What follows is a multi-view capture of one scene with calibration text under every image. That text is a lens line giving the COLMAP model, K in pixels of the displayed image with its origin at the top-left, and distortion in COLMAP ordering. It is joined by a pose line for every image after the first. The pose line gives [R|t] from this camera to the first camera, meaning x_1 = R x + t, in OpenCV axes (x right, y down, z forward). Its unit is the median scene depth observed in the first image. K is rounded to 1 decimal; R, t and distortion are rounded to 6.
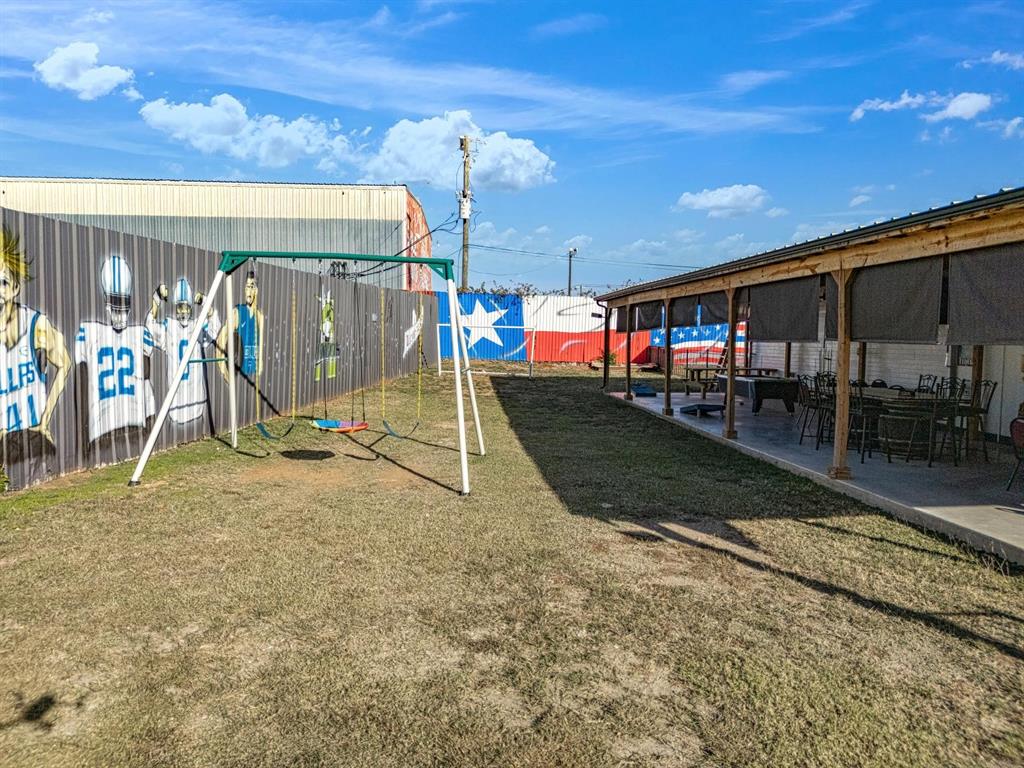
lens RADIAL K [[770.9, 0, 493.7], [0, 770.9, 370.7], [0, 0, 1]] dist [0.053983, -0.056973]
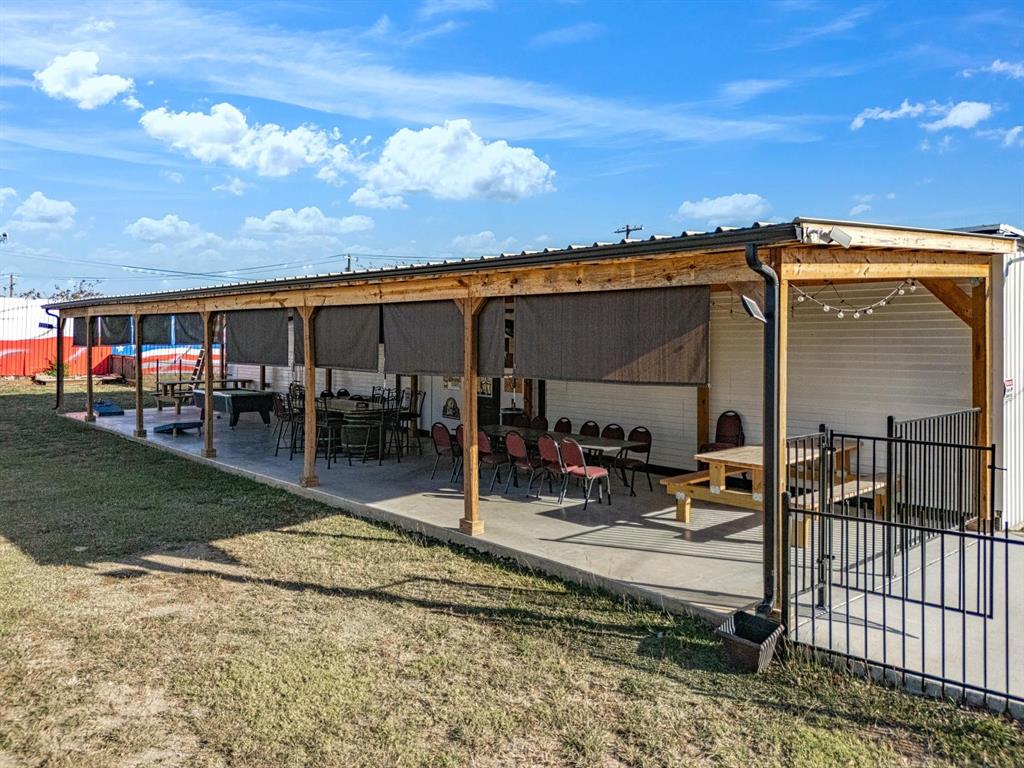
lens RADIAL K [[770.9, 0, 519.6], [0, 770.9, 348.9], [0, 0, 1]] dist [0.053983, -0.056973]
pose [[0.776285, -0.014534, 0.630214, -0.047042], [0.037494, 0.999029, -0.023145, -0.037742], [-0.629266, 0.041597, 0.776076, -0.132273]]
